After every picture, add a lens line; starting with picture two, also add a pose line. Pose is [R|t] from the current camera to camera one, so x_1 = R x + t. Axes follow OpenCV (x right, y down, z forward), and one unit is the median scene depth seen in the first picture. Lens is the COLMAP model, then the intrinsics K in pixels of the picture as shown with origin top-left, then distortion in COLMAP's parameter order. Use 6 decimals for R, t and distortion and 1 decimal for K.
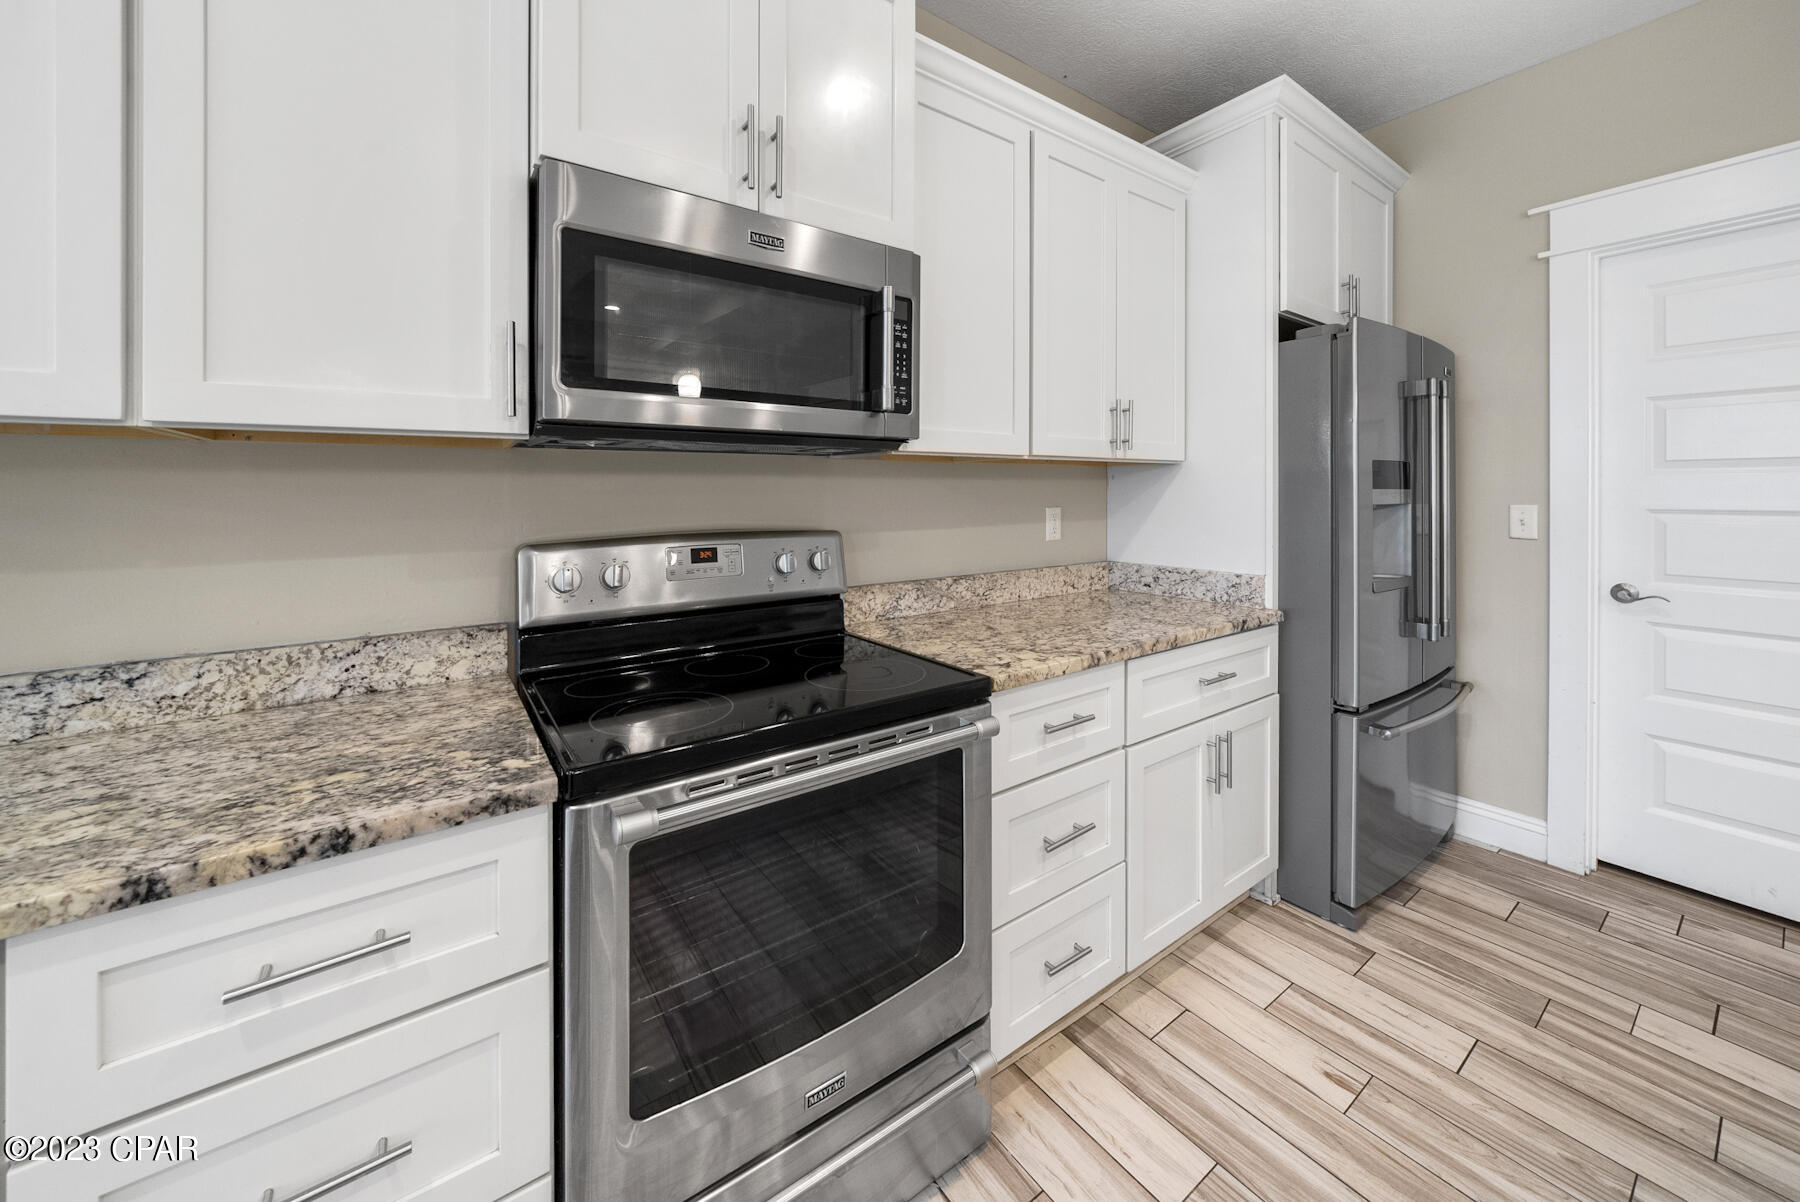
lens RADIAL K [[664.1, 0, 902.2], [0, 664.1, 498.1], [0, 0, 1]] dist [-0.000001, -0.000001]
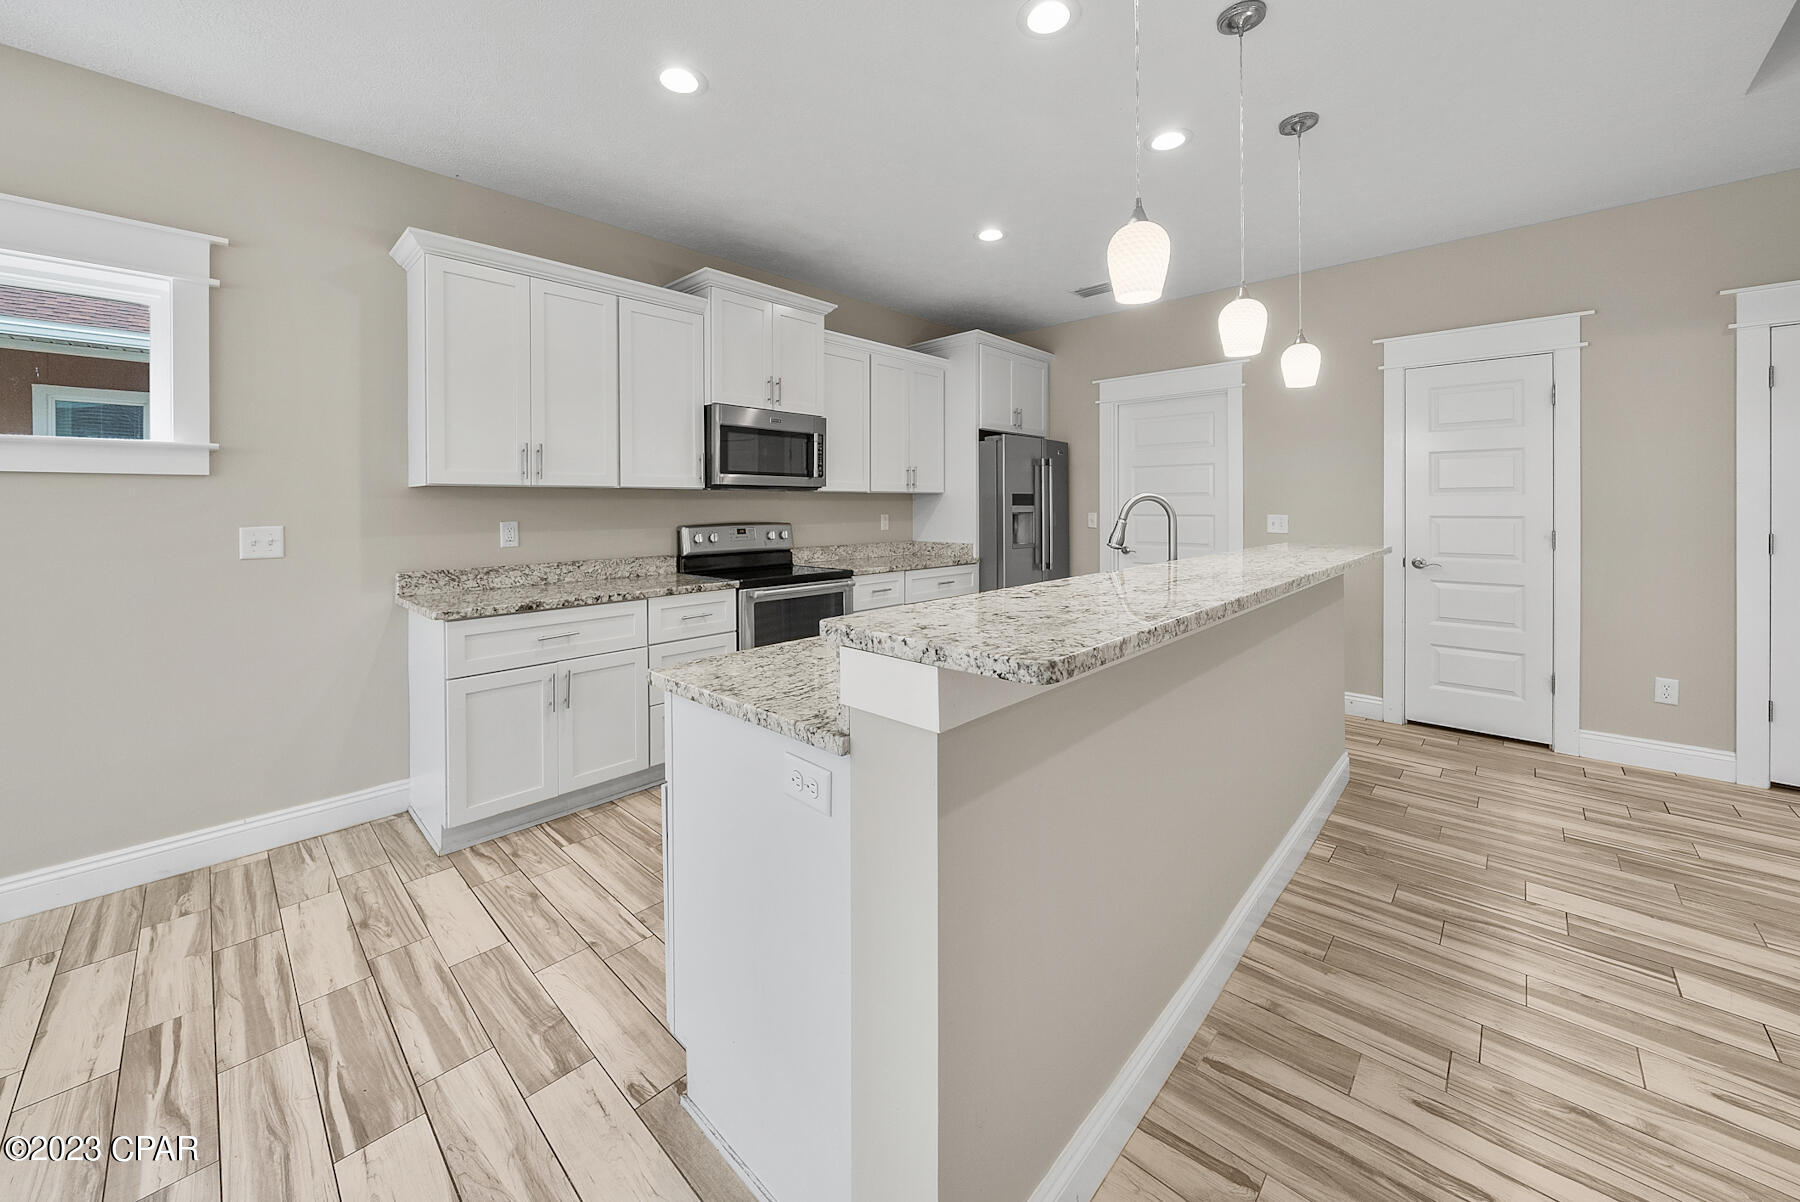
lens RADIAL K [[659.0, 0, 903.9], [0, 659.0, 514.9], [0, 0, 1]] dist [0.000375, 0.000037]
pose [[0.981182, -0.001814, 0.193074, -0.178589], [0.001476, 0.999997, 0.001898, 0.018989], [-0.193077, -0.001577, 0.981182, -1.644353]]
